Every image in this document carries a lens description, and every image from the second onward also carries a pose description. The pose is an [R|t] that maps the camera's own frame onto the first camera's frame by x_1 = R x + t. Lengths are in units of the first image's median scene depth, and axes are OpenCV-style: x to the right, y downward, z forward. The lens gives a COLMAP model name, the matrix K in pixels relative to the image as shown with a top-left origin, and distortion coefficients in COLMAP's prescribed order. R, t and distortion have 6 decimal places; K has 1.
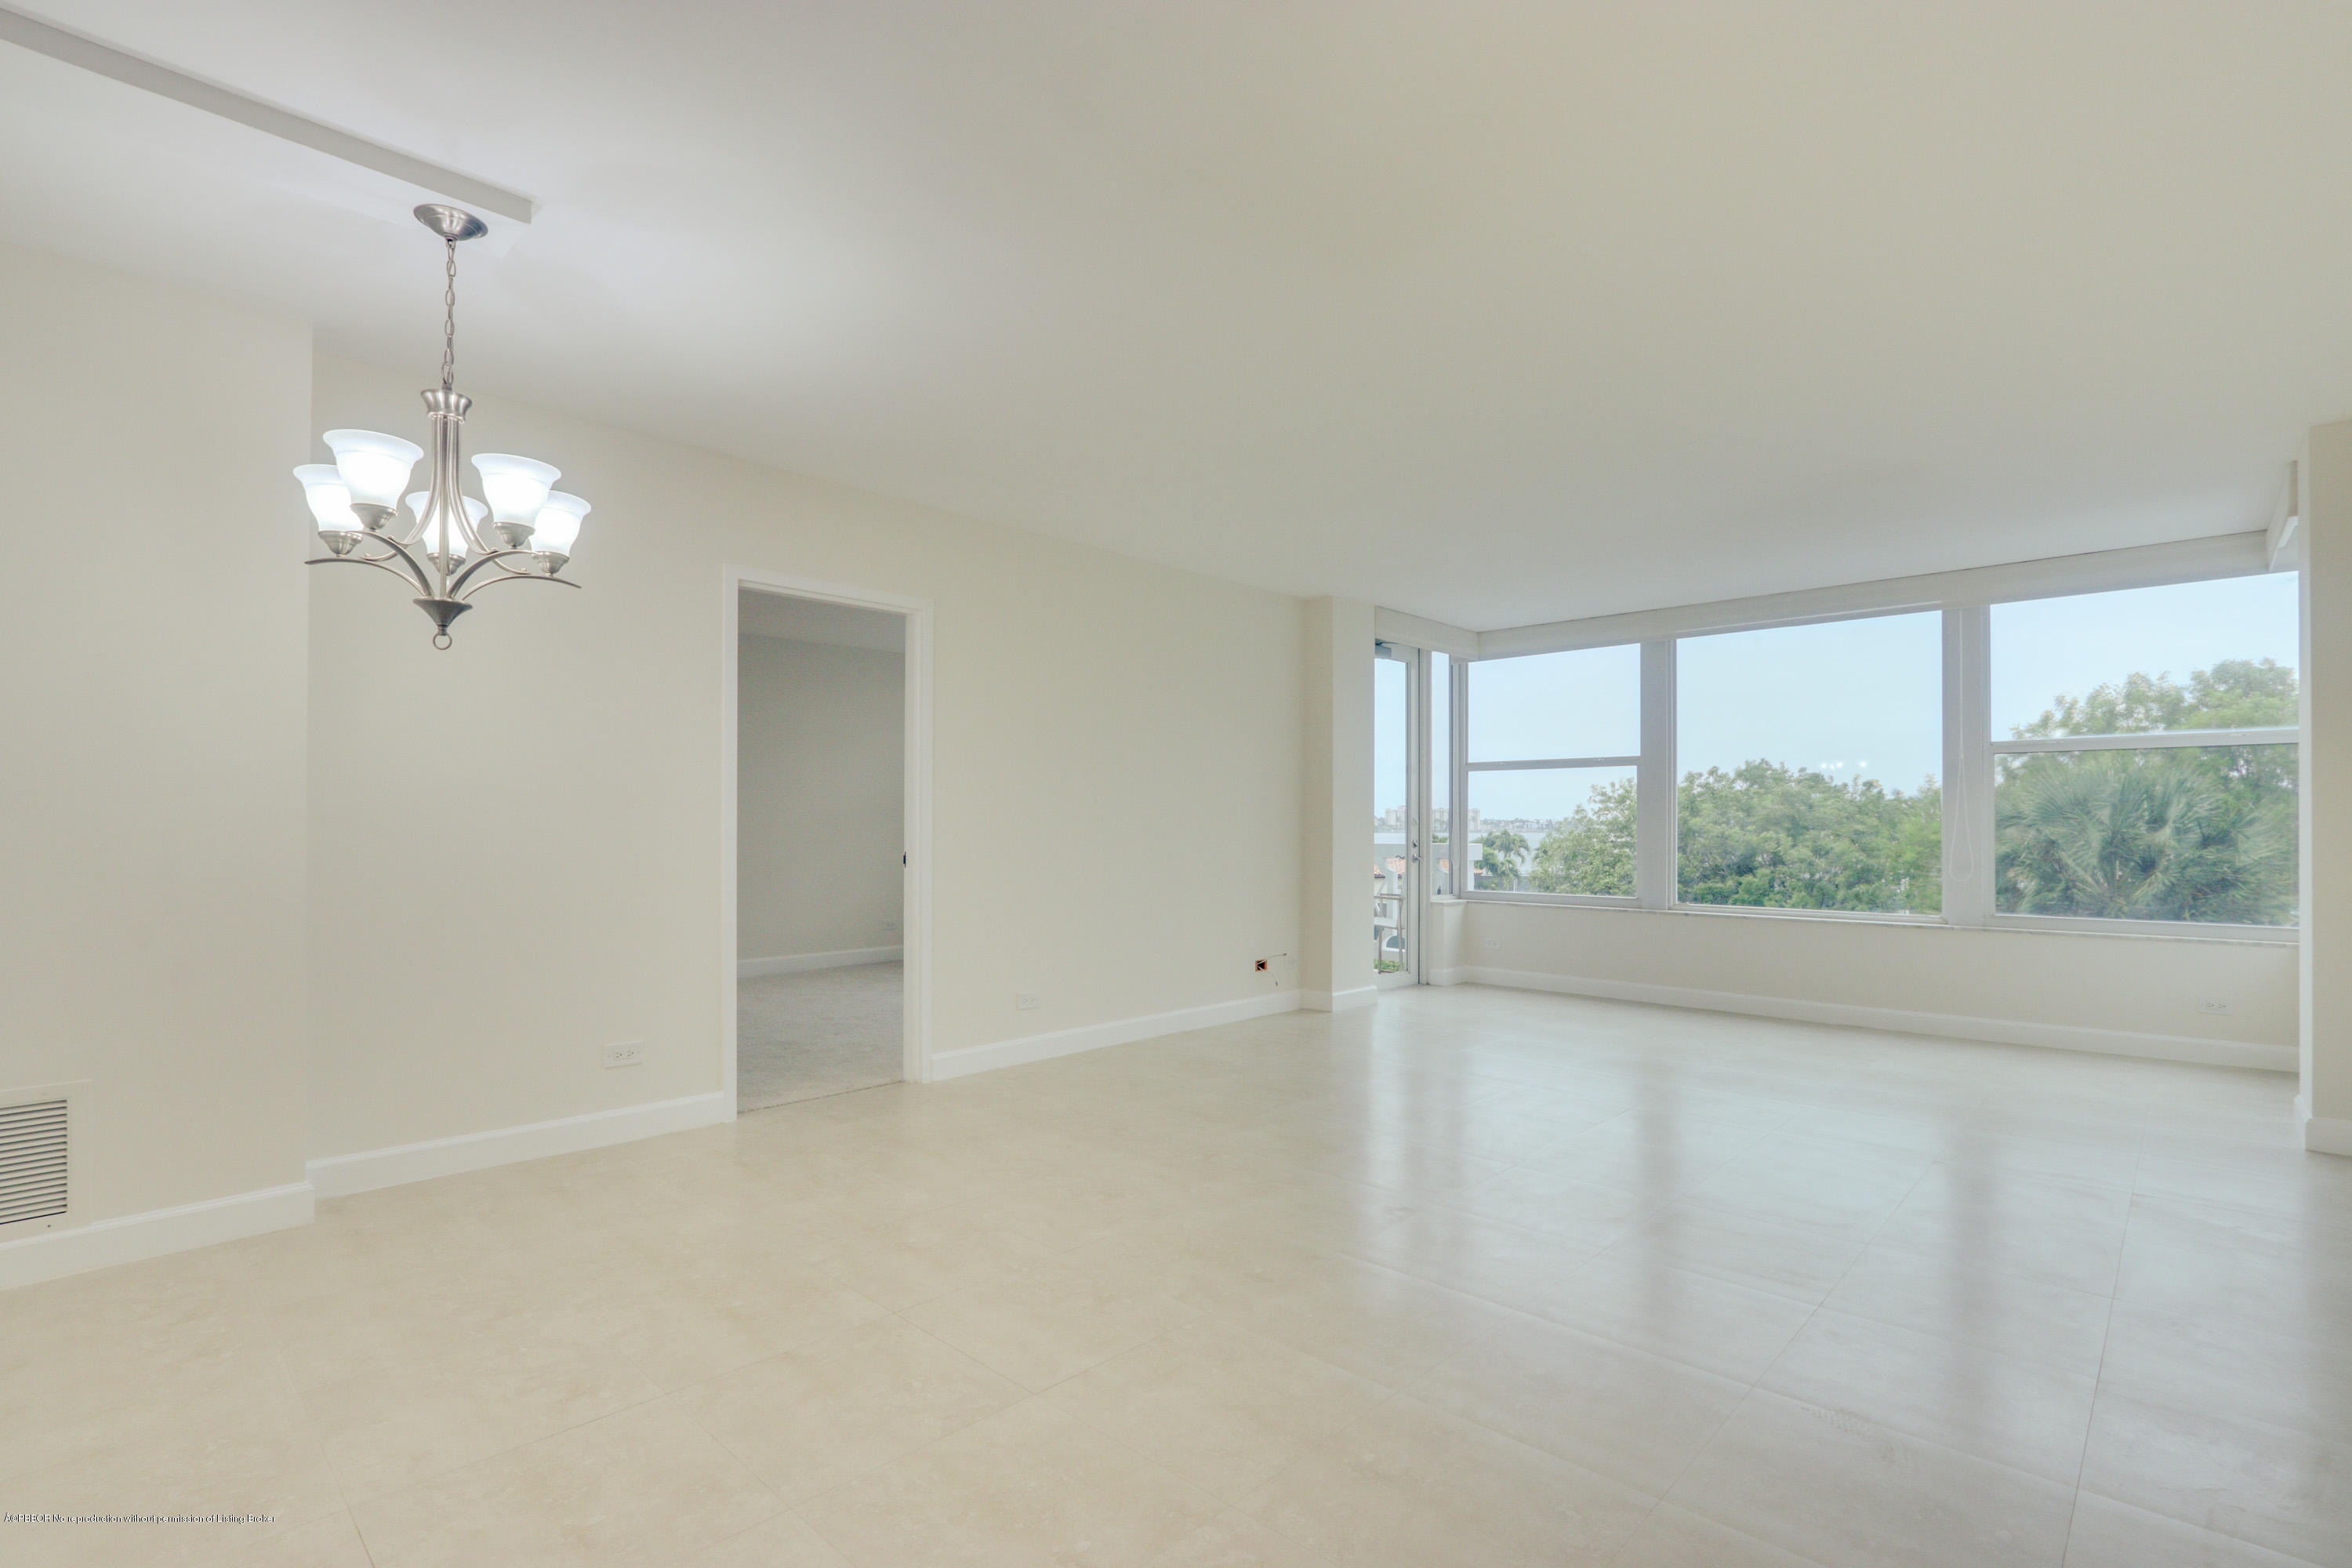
lens RADIAL K [[1075.1, 0, 1183.0], [0, 1075.1, 812.1], [0, 0, 1]] dist [-0.016358, 0.000086]
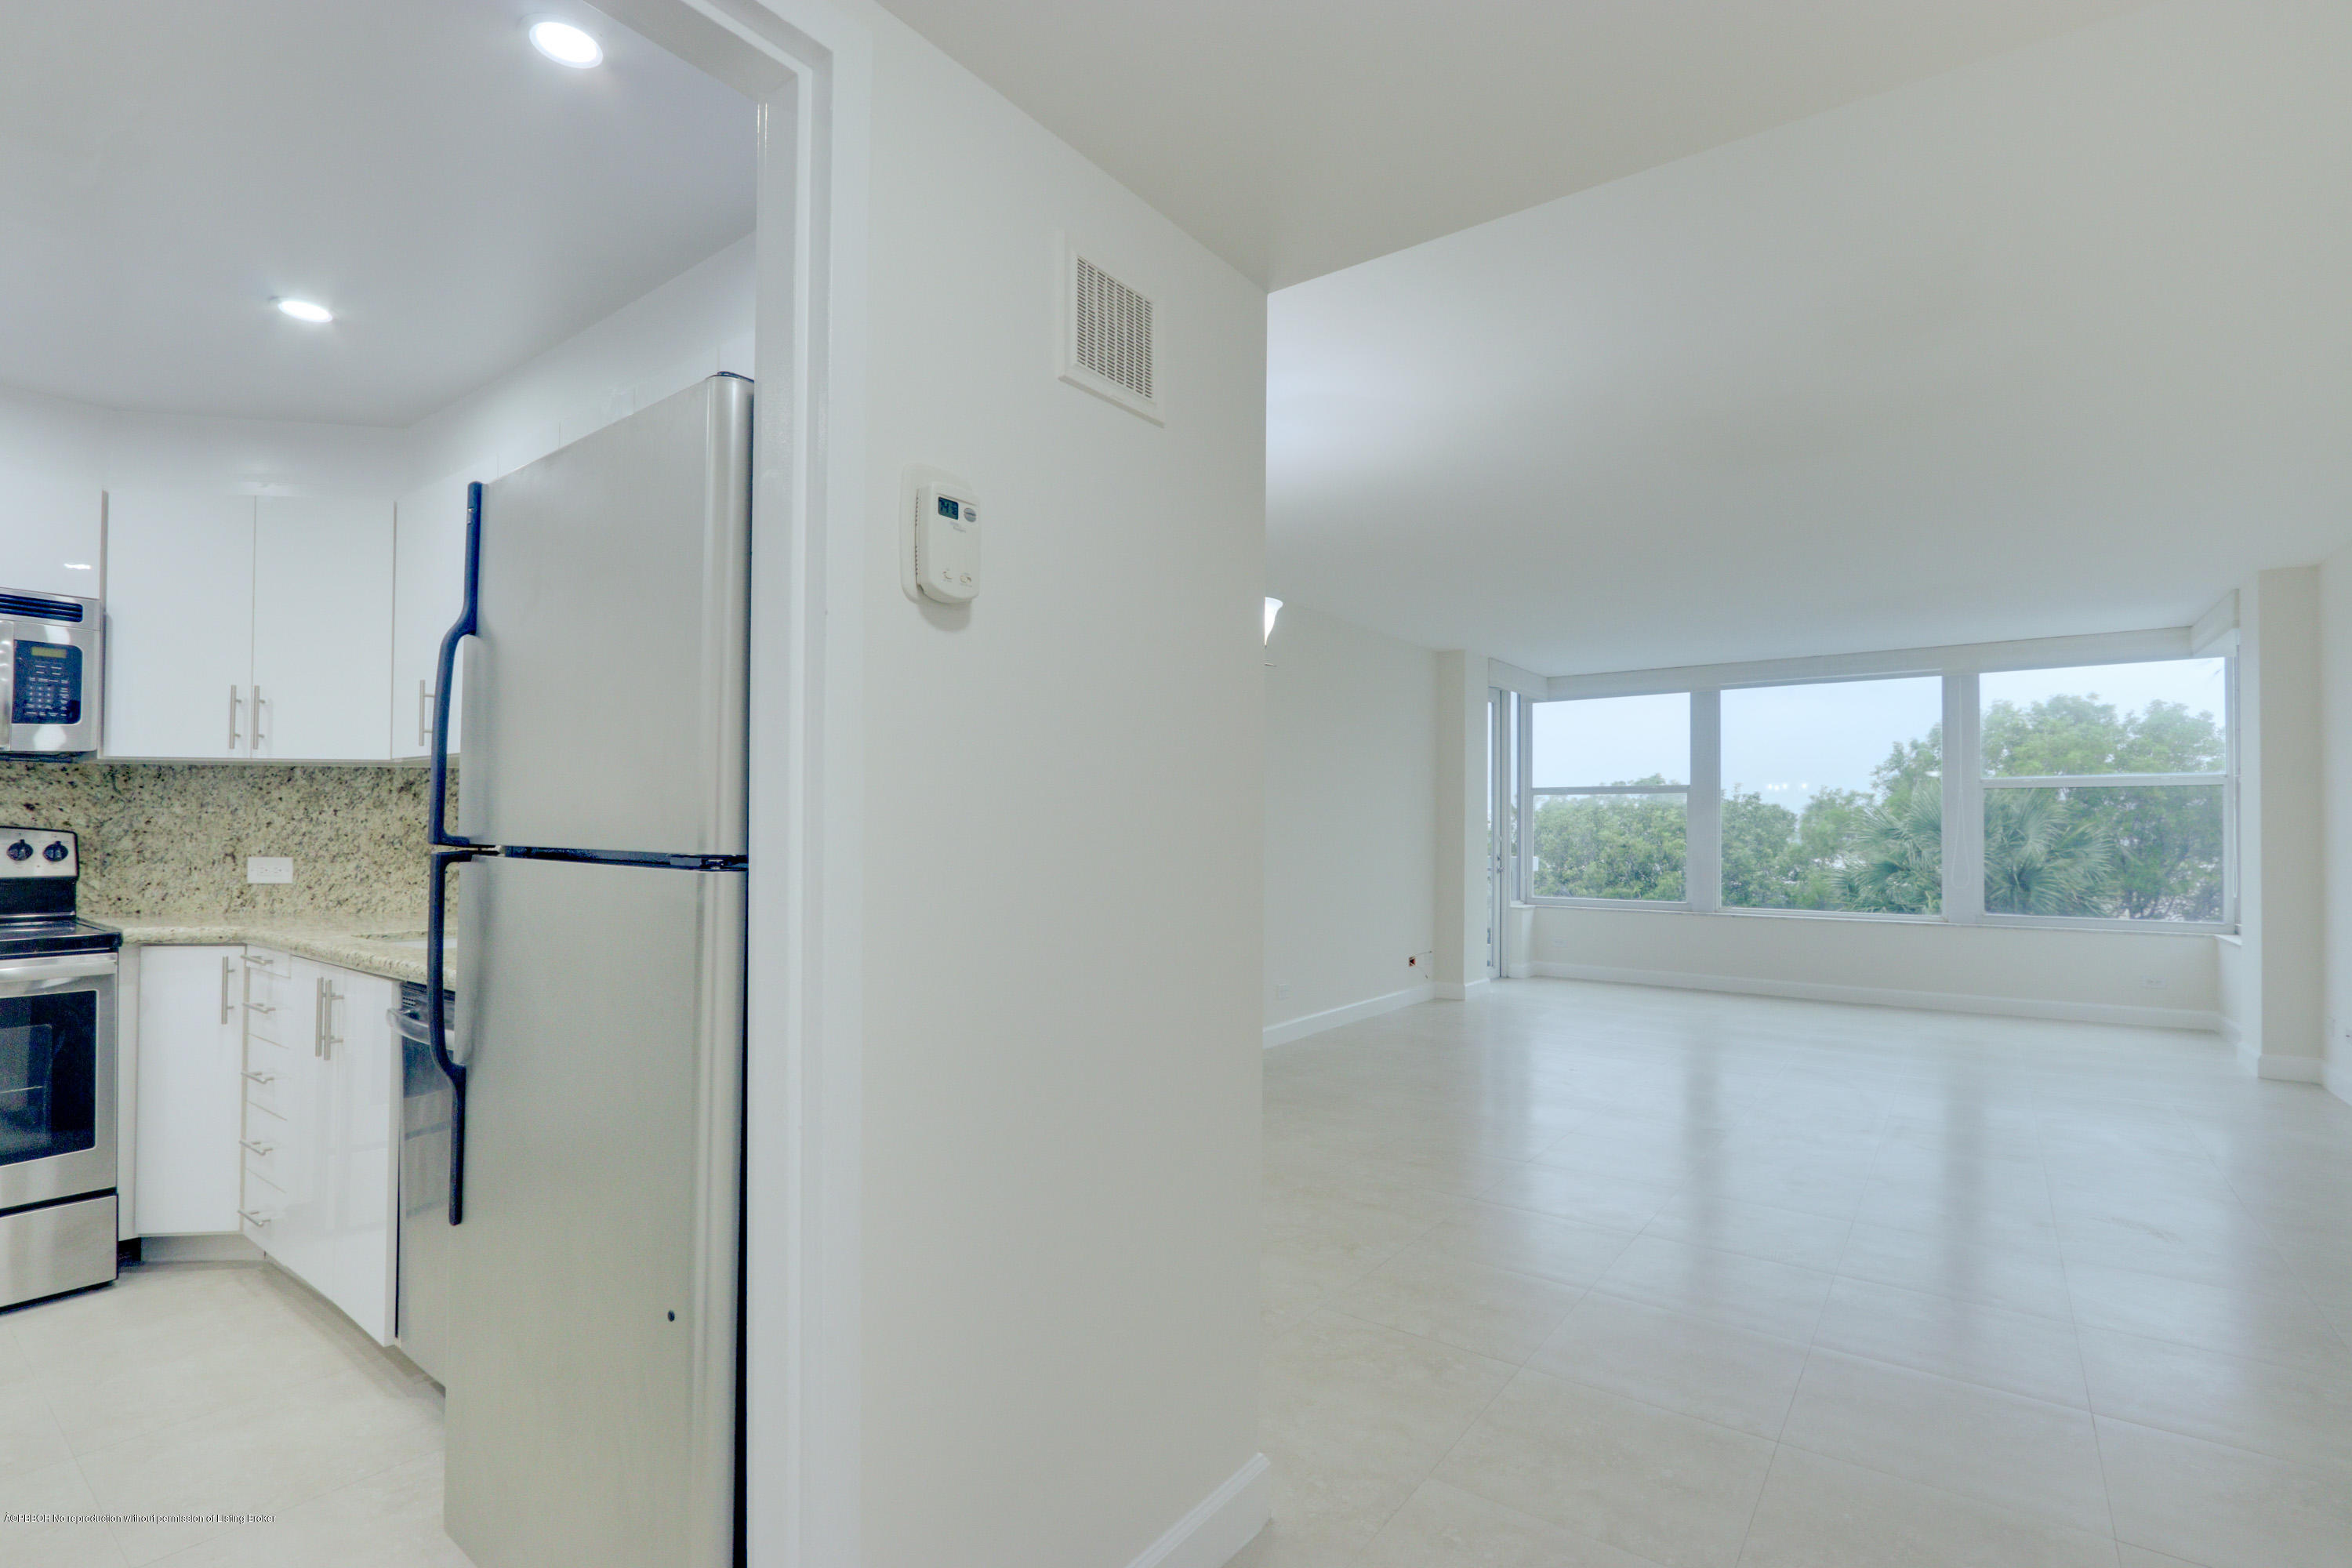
lens RADIAL K [[1075.1, 0, 1178.8], [0, 1075.1, 816.0], [0, 0, 1]] dist [-0.016358, 0.000086]
pose [[0.993769, 0.004347, 0.111374, -0.284468], [-0.004230, 0.999990, -0.001289, -0.014008], [-0.111378, 0.000810, 0.993778, -0.136023]]
